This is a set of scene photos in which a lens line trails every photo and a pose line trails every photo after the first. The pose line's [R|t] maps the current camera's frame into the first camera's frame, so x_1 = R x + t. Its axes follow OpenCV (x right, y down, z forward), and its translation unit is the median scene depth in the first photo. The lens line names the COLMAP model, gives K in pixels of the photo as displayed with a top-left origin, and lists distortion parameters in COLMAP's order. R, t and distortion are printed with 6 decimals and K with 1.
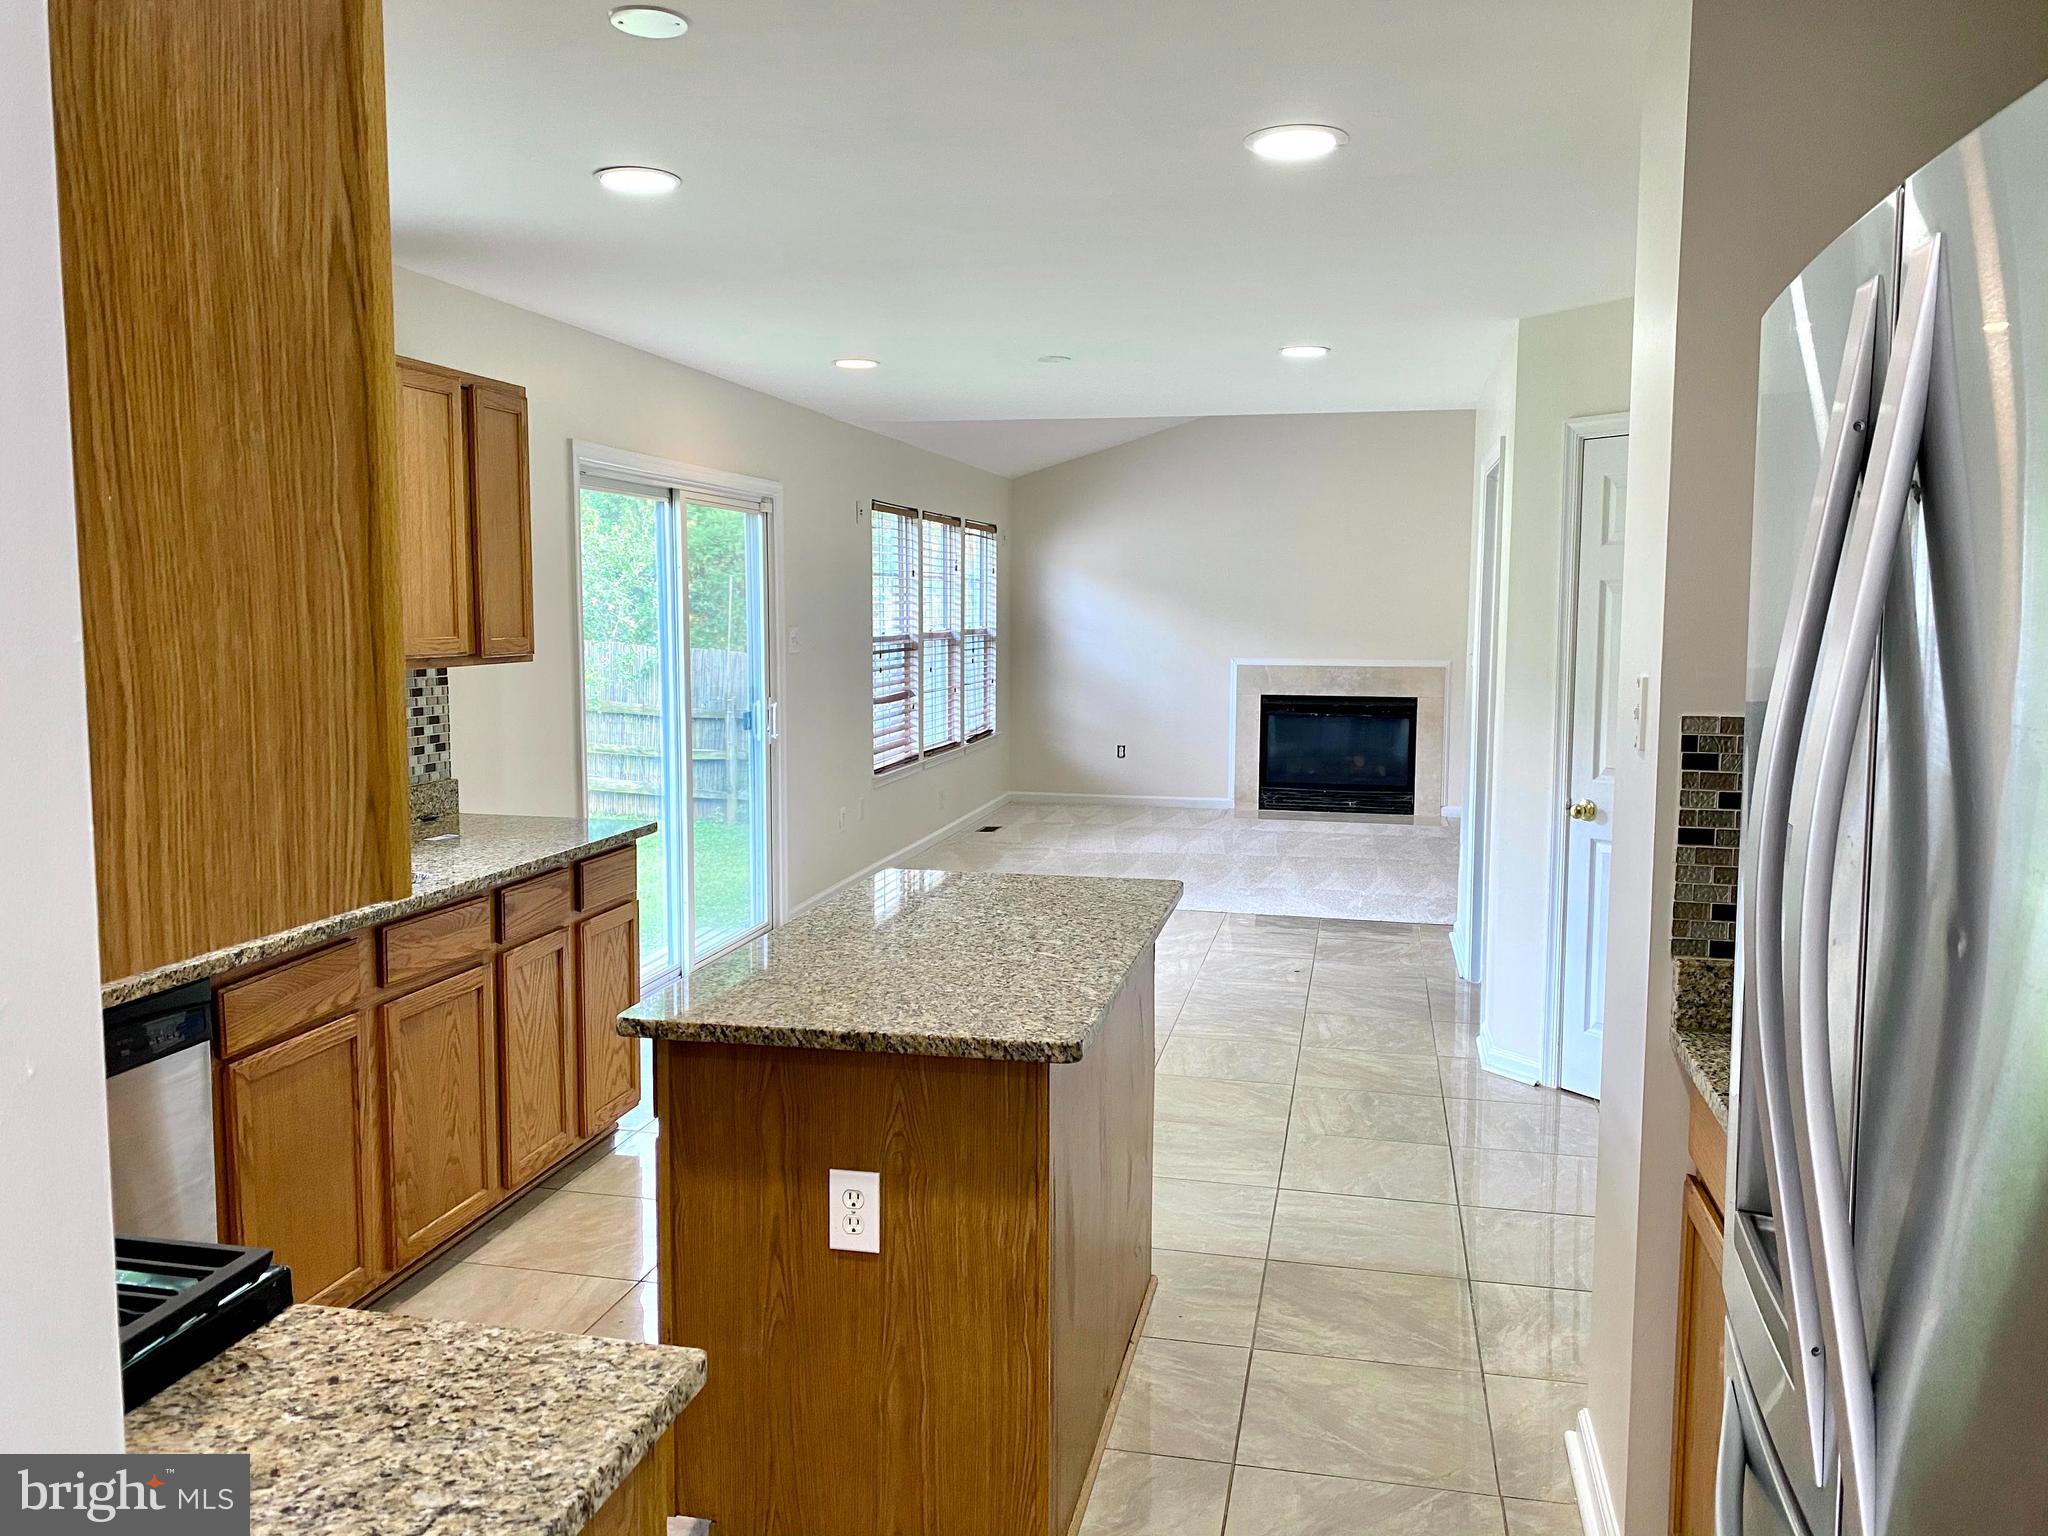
lens RADIAL K [[1564.8, 0, 1022.0], [0, 1564.8, 762.5], [0, 0, 1]] dist [0.046669, -0.058630]
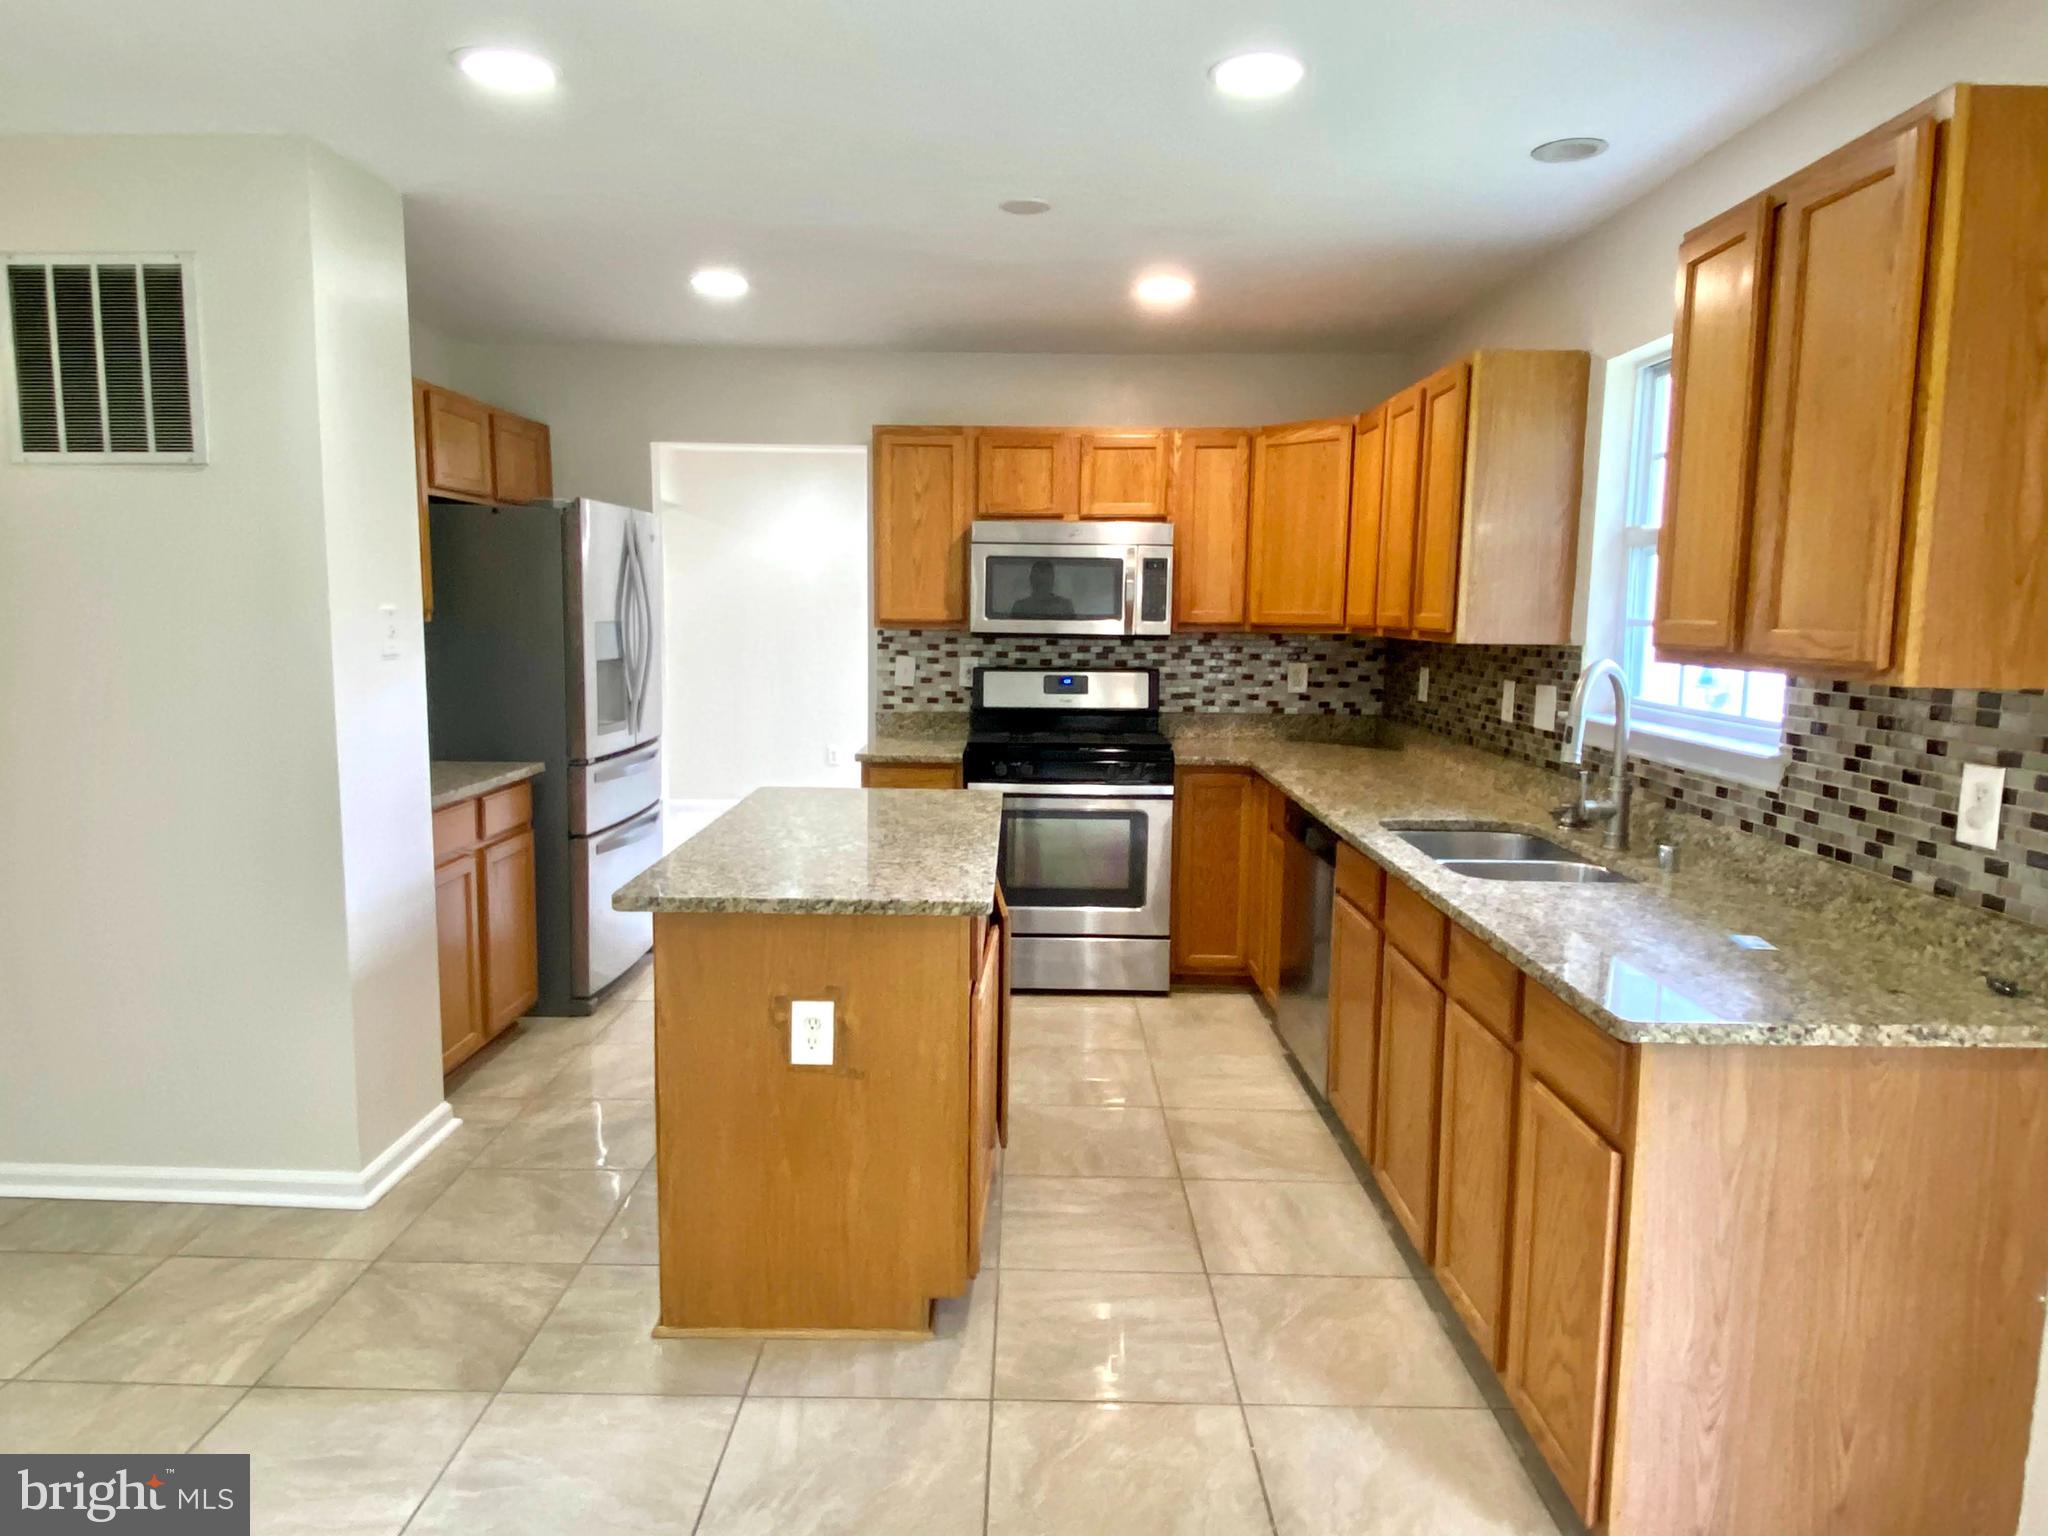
lens RADIAL K [[1277.9, 0, 1016.9], [0, 1277.9, 759.5], [0, 0, 1]] dist [0.112358, -0.129934]
pose [[-0.978061, 0.010175, -0.208071, 0.034367], [-0.036628, 0.974847, 0.219846, -0.144212], [0.205074, 0.222644, -0.953087, 1.592732]]
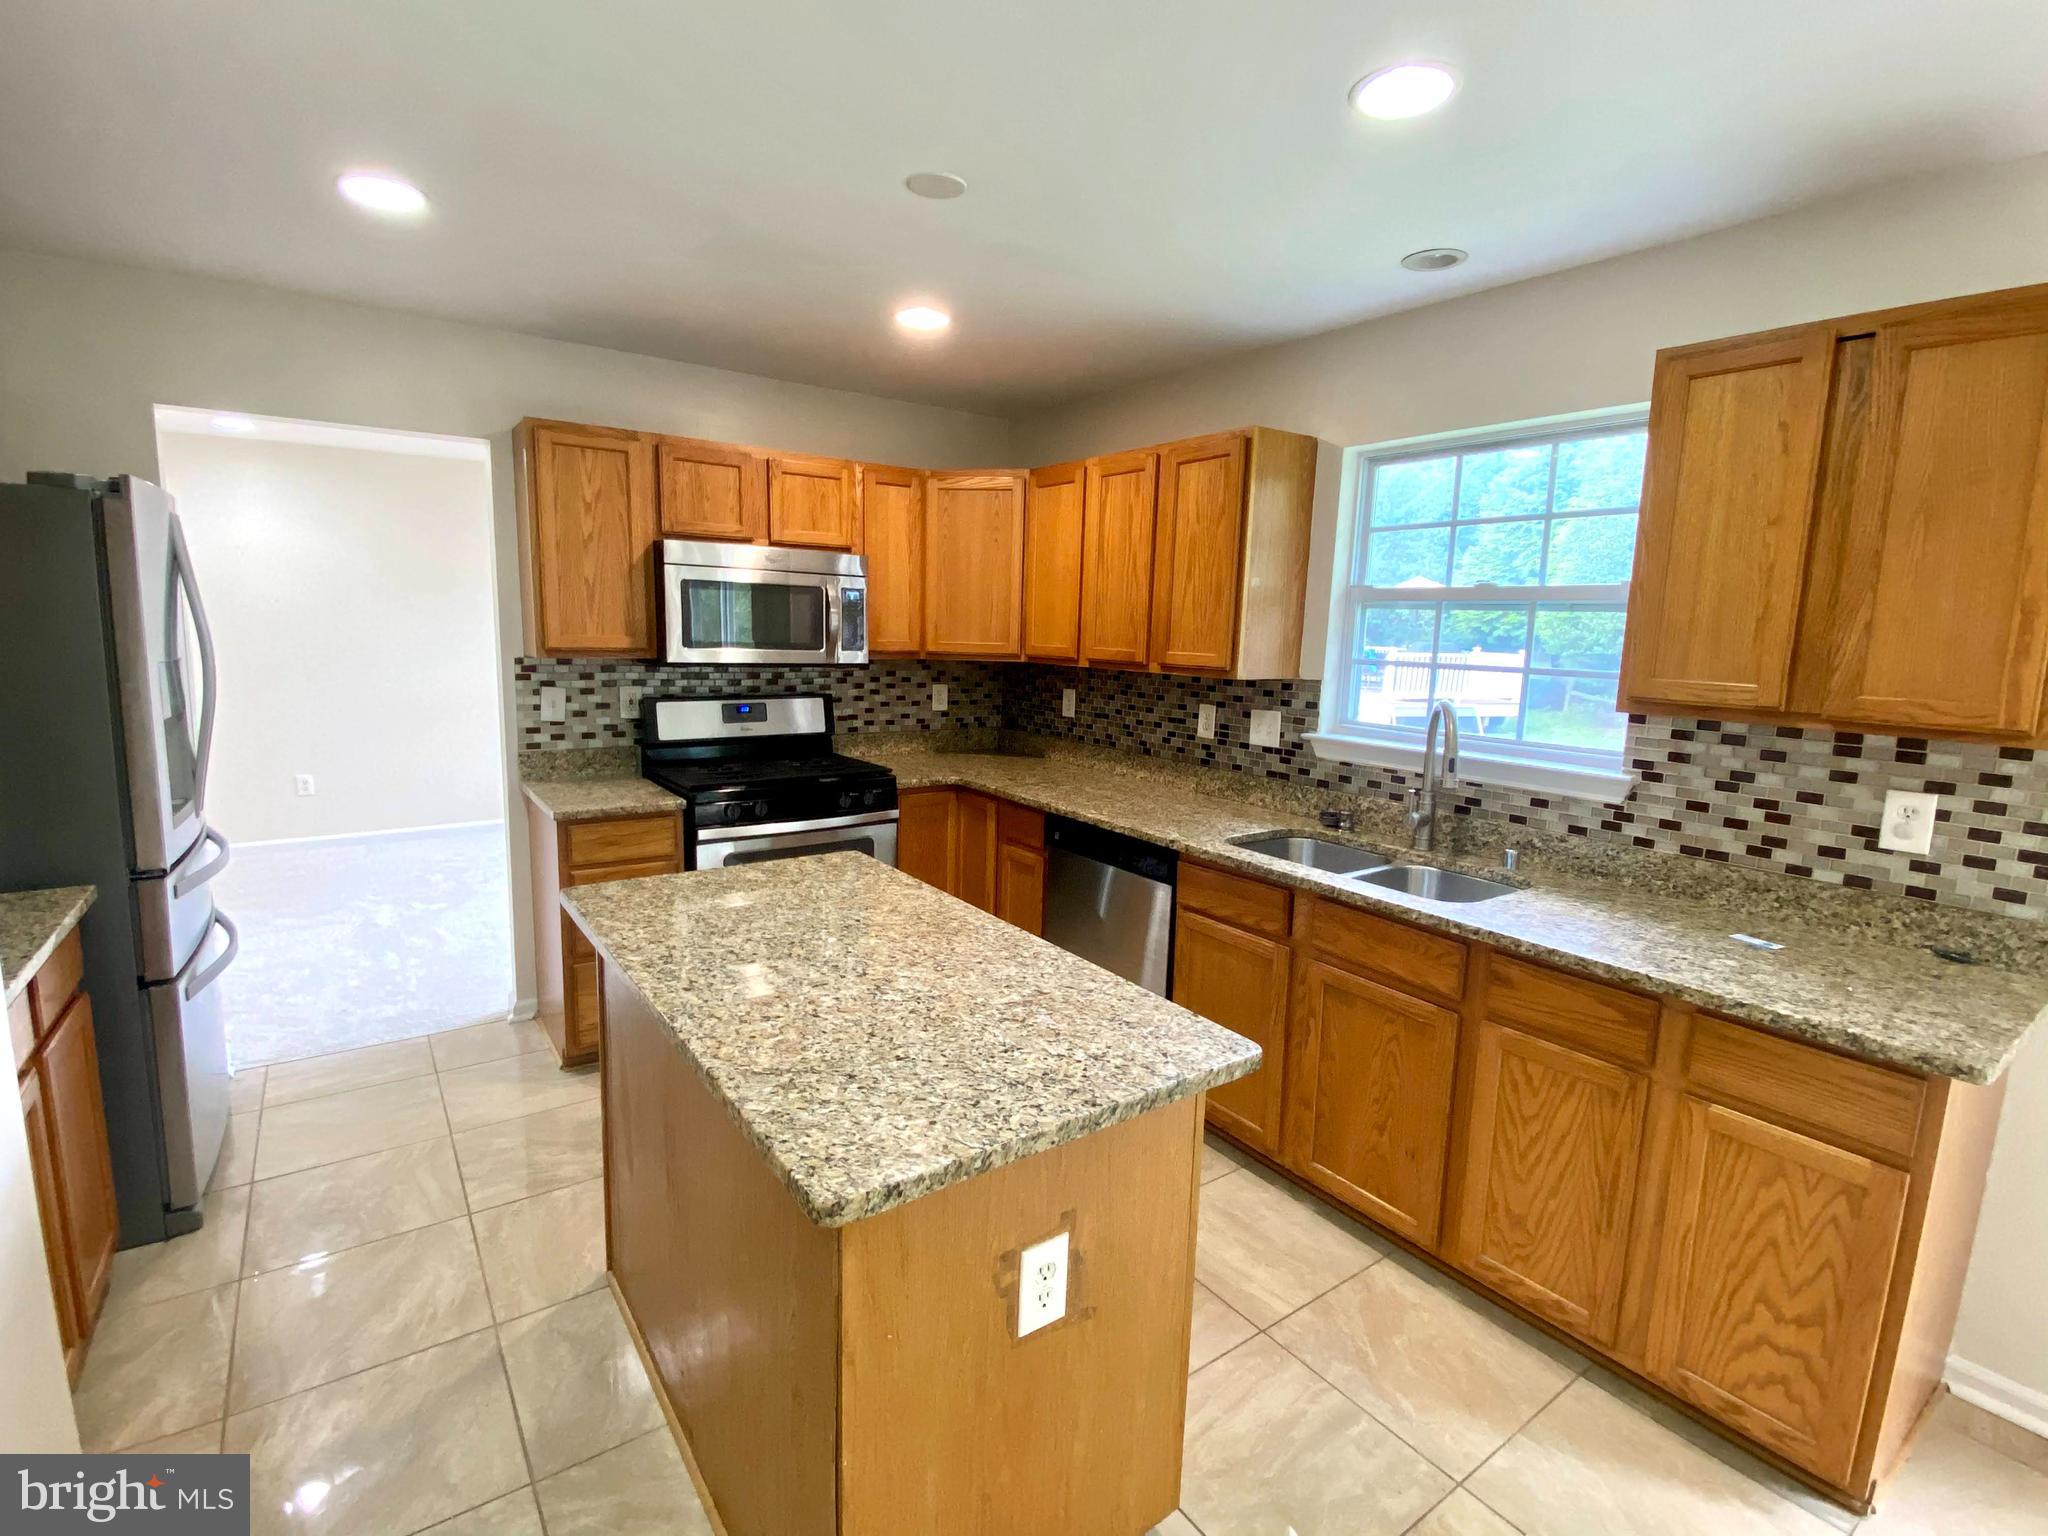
lens RADIAL K [[947.0, 0, 1024.0], [0, 947.0, 768.0], [0, 0, 1]] dist [0.059755, -0.048222]
pose [[-0.666823, 0.092092, -0.739504, 0.250324], [-0.106139, 0.970482, 0.216563, -0.114111], [0.737619, 0.222900, -0.637365, 1.139086]]
